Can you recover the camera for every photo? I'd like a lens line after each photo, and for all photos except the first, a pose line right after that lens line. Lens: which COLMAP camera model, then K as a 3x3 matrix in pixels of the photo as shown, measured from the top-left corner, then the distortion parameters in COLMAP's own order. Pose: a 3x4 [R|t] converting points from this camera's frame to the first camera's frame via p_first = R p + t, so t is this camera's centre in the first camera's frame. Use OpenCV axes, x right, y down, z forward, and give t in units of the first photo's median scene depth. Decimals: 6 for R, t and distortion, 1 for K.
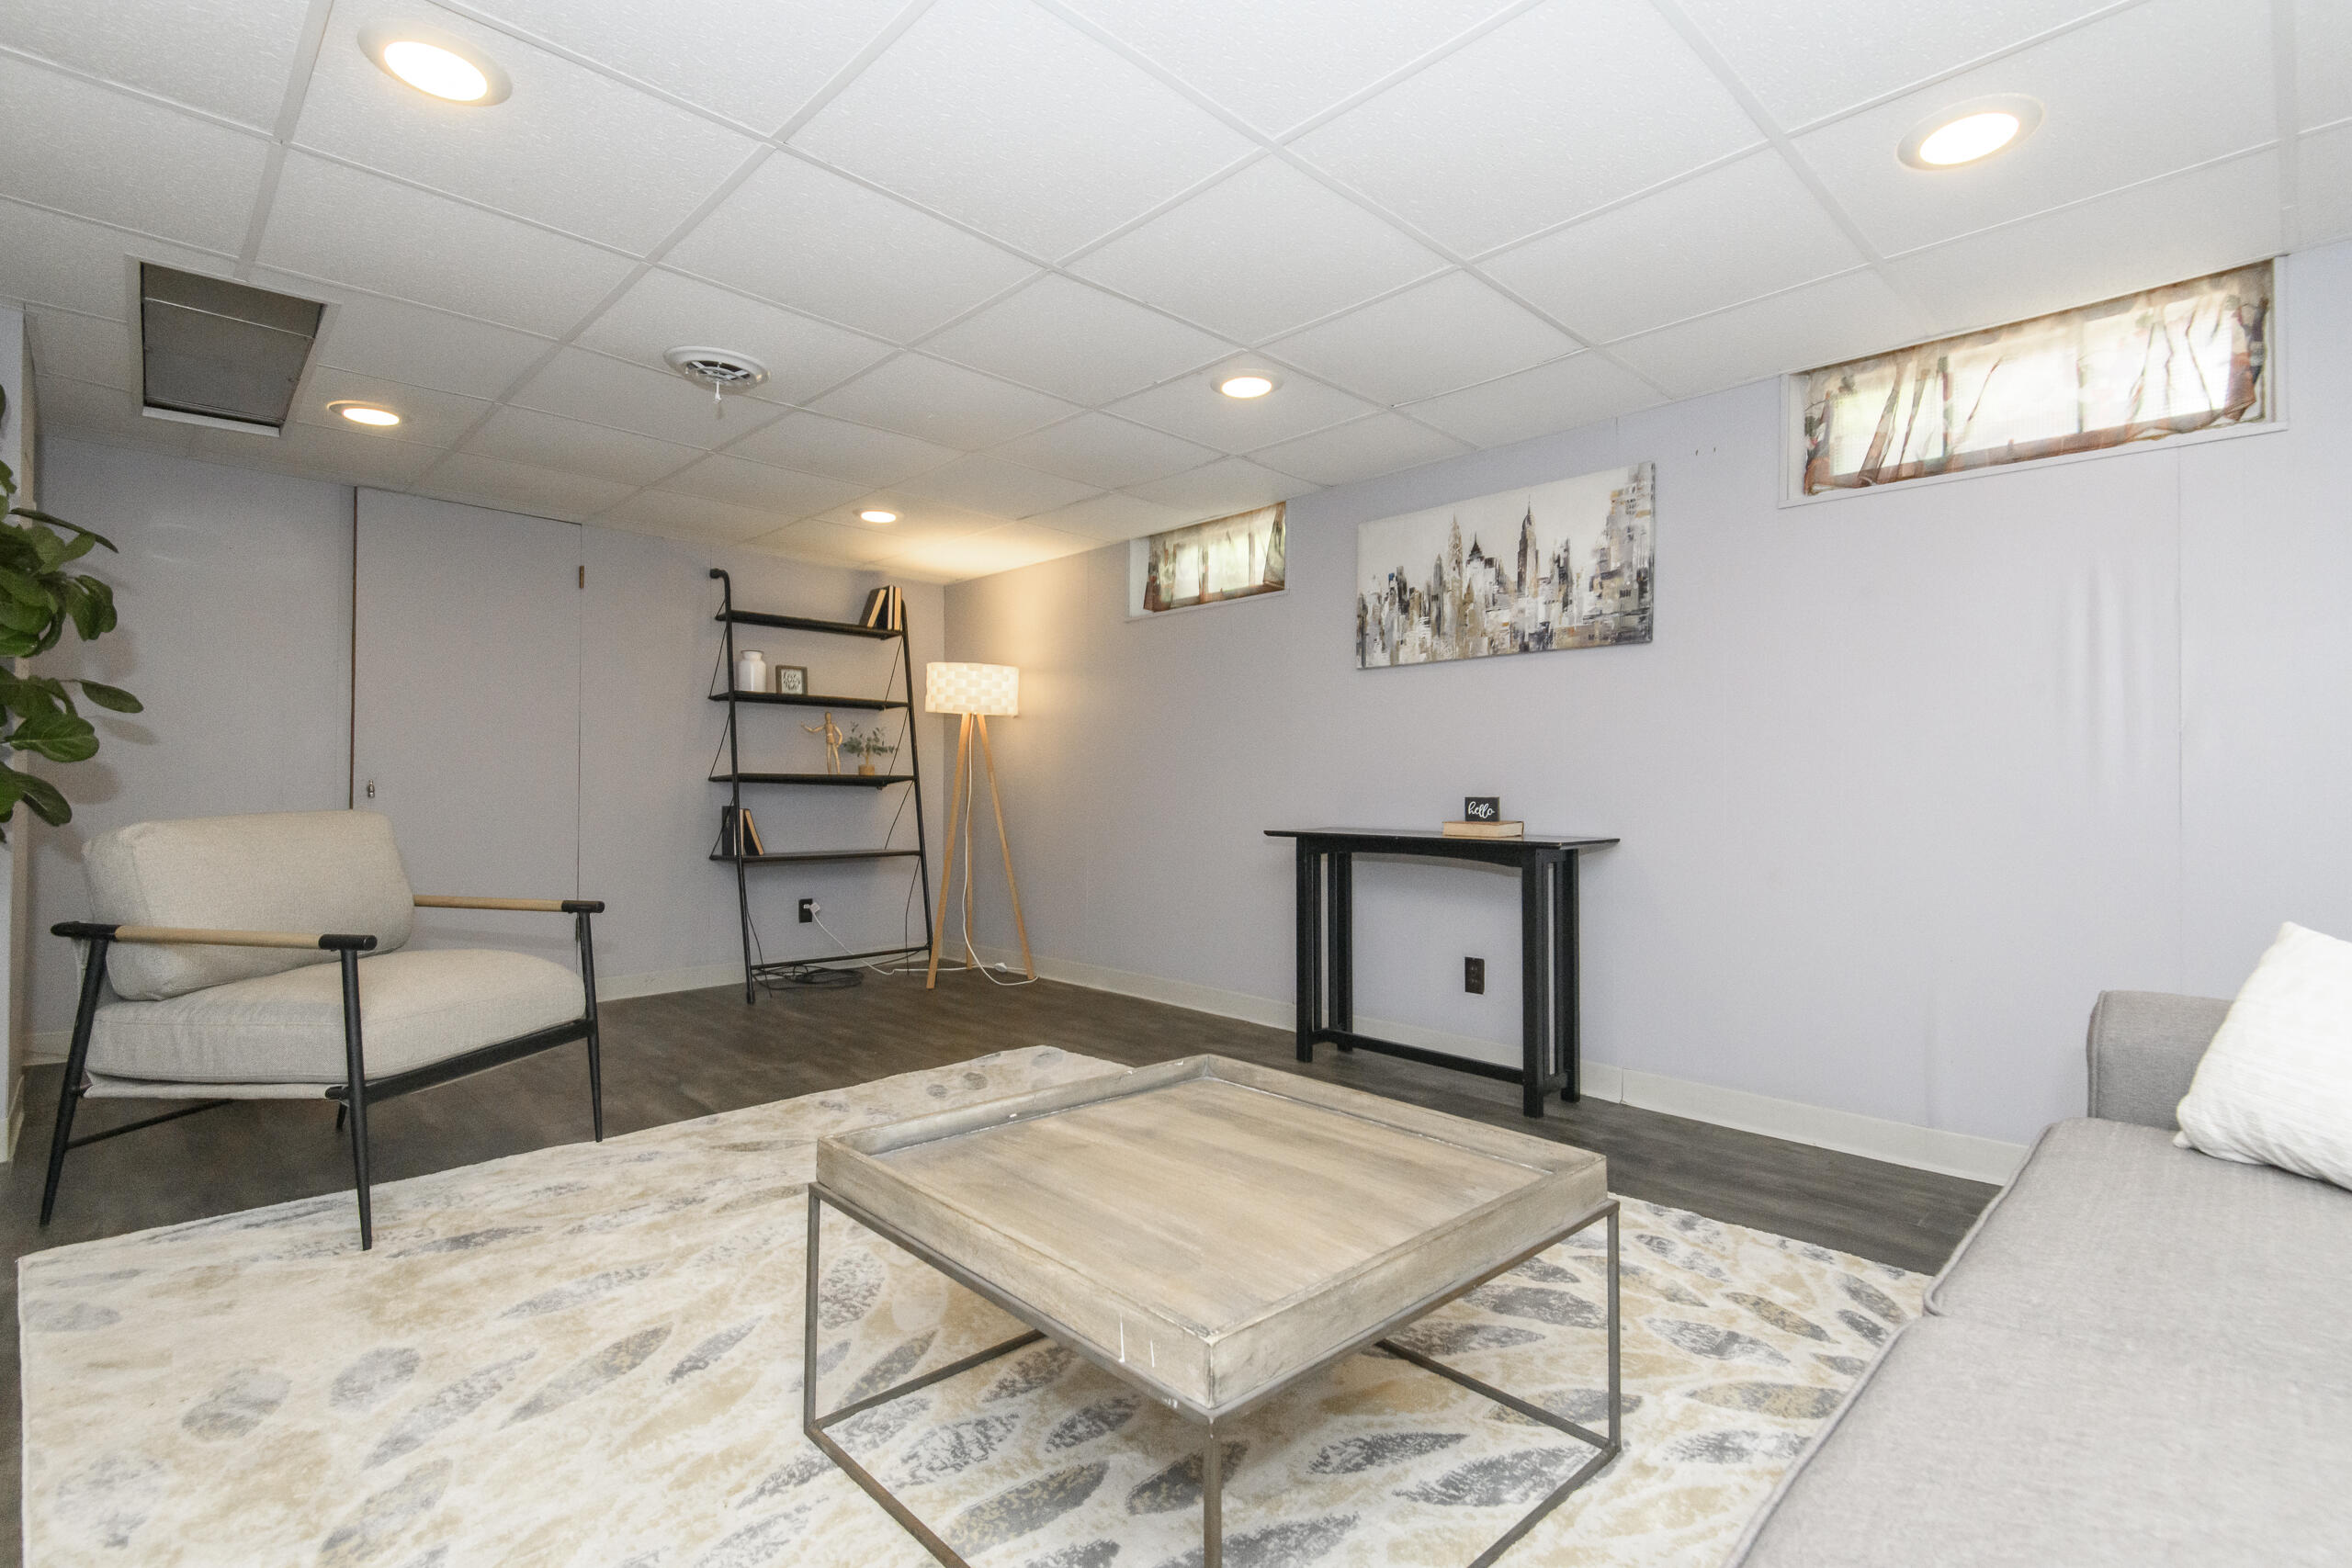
lens RADIAL K [[1078.8, 0, 1181.8], [0, 1078.8, 789.8], [0, 0, 1]] dist [0.019315, -0.013770]
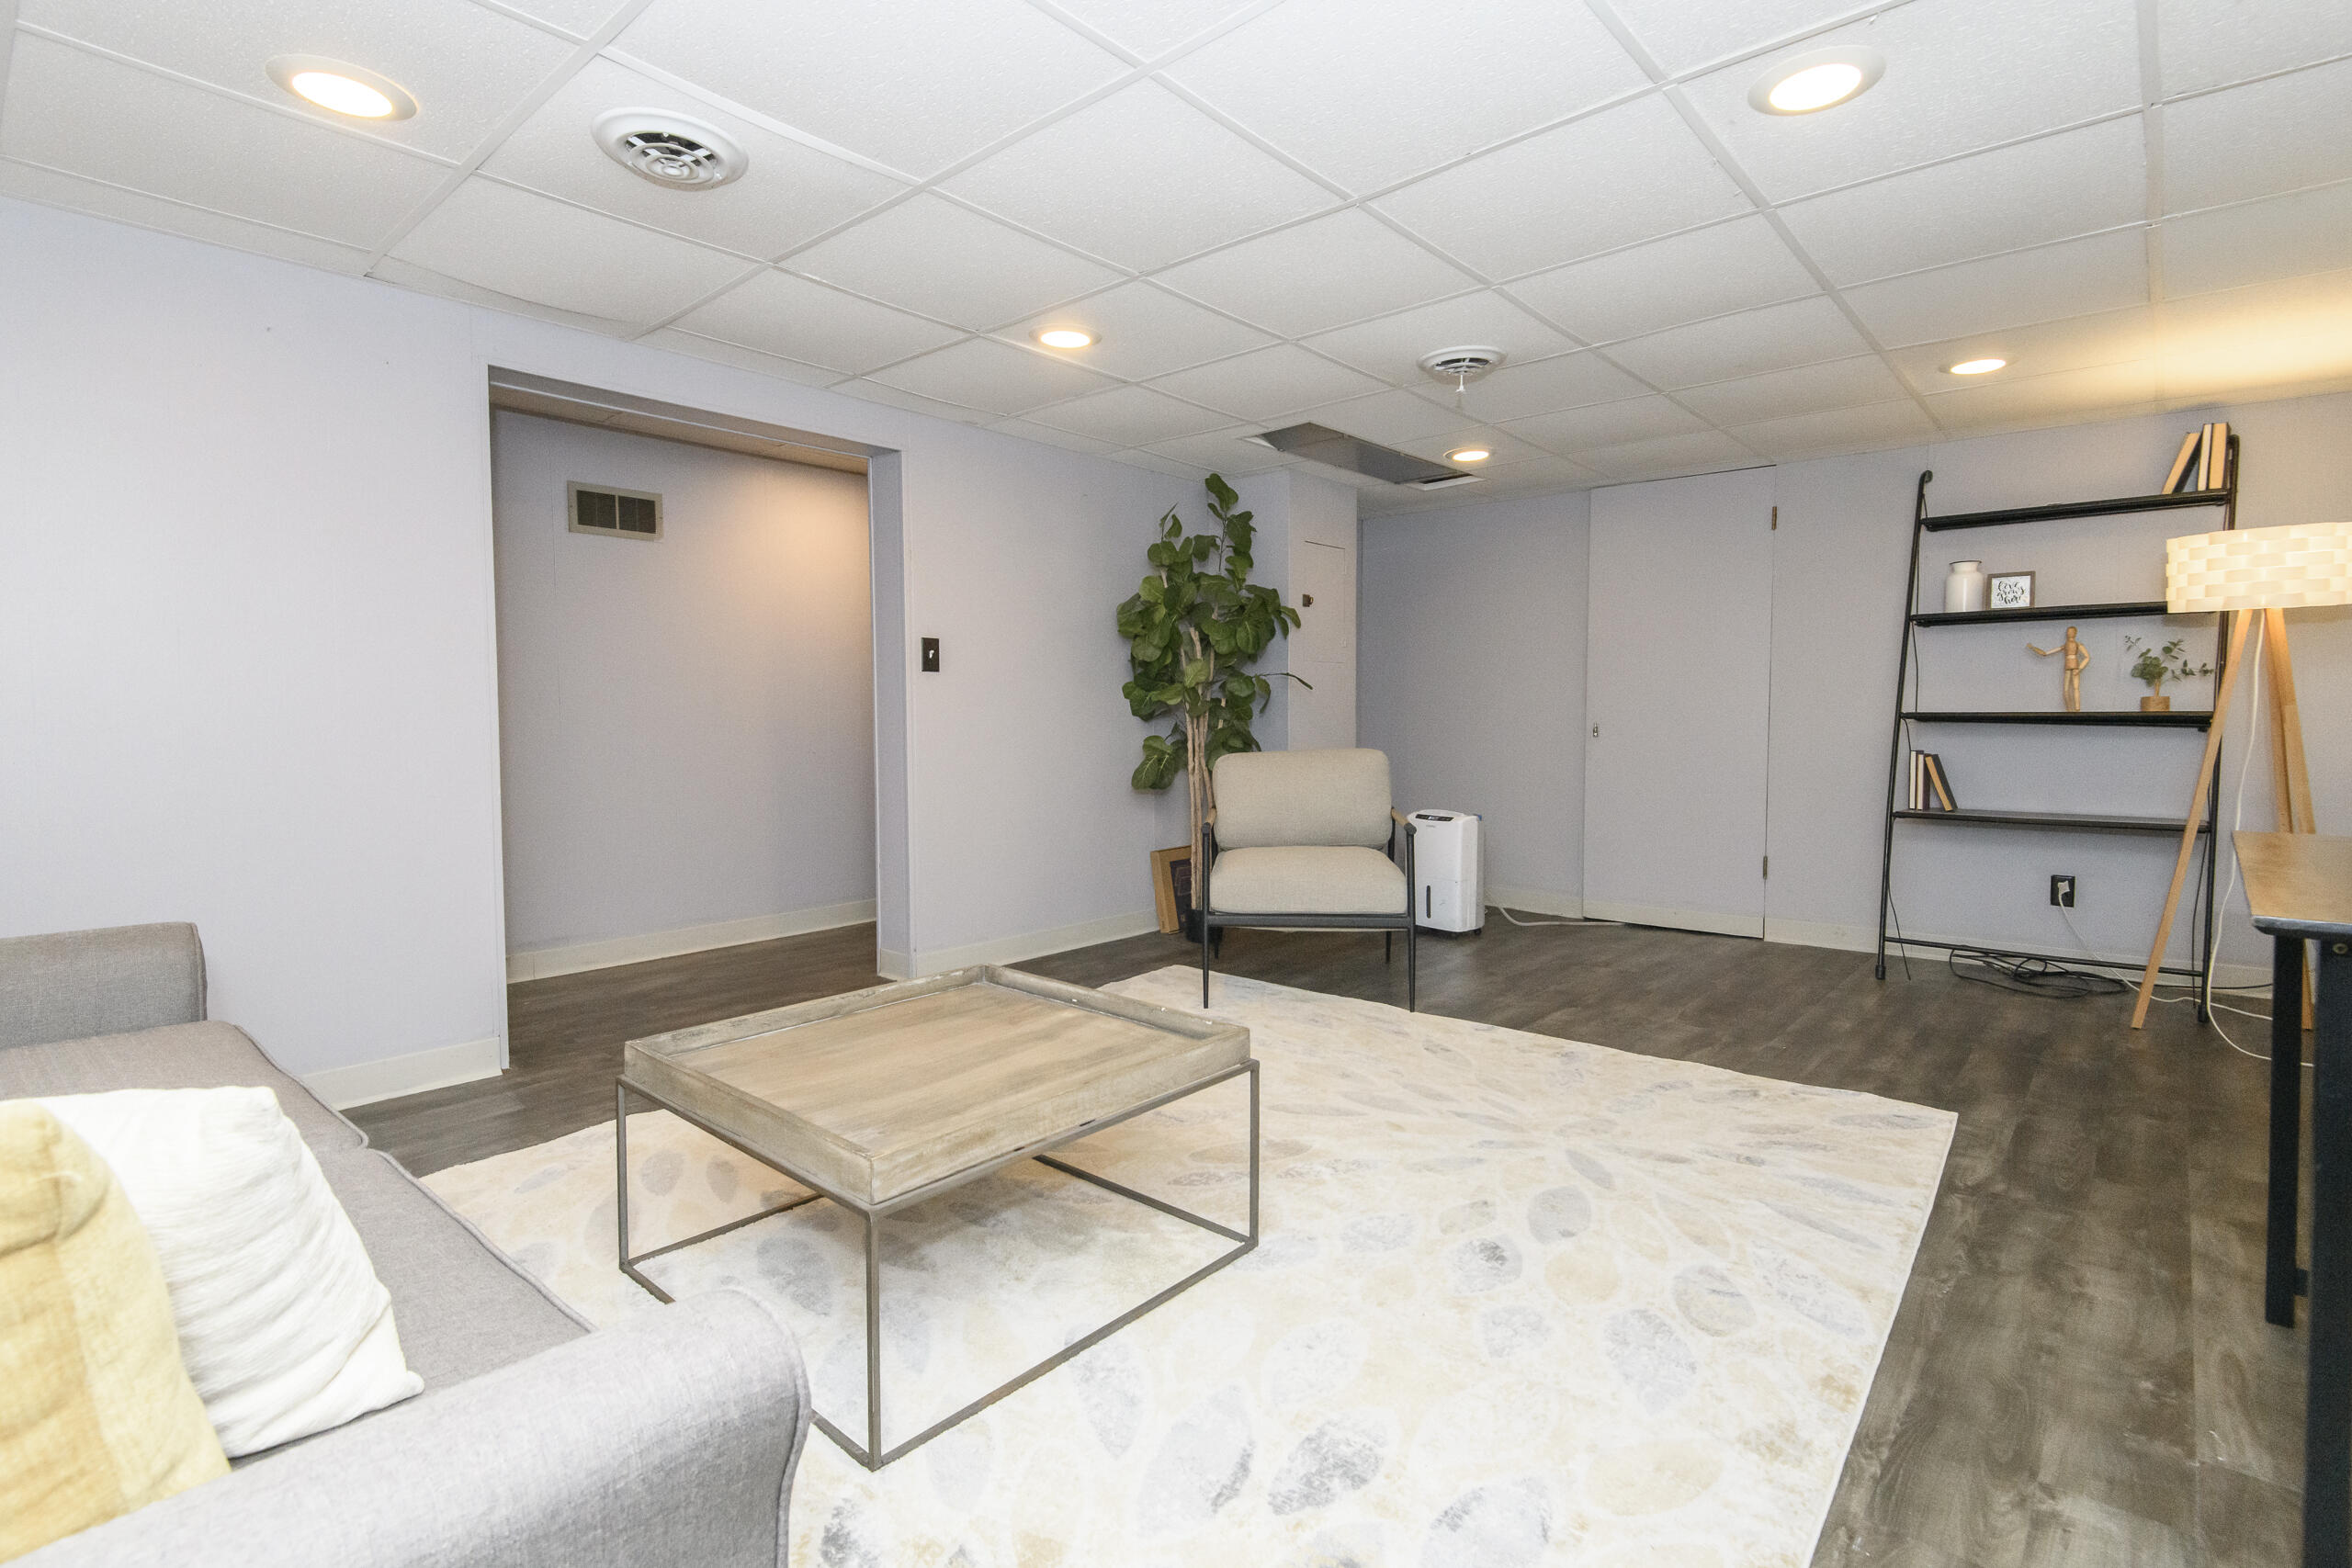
lens RADIAL K [[1078.8, 0, 1180.8], [0, 1078.8, 779.4], [0, 0, 1]] dist [0.019315, -0.013770]
pose [[0.100809, 0.052739, -0.993507, 0.377942], [0.003095, 0.998573, 0.053322, -0.009257], [0.994901, -0.008451, 0.100502, 0.339238]]
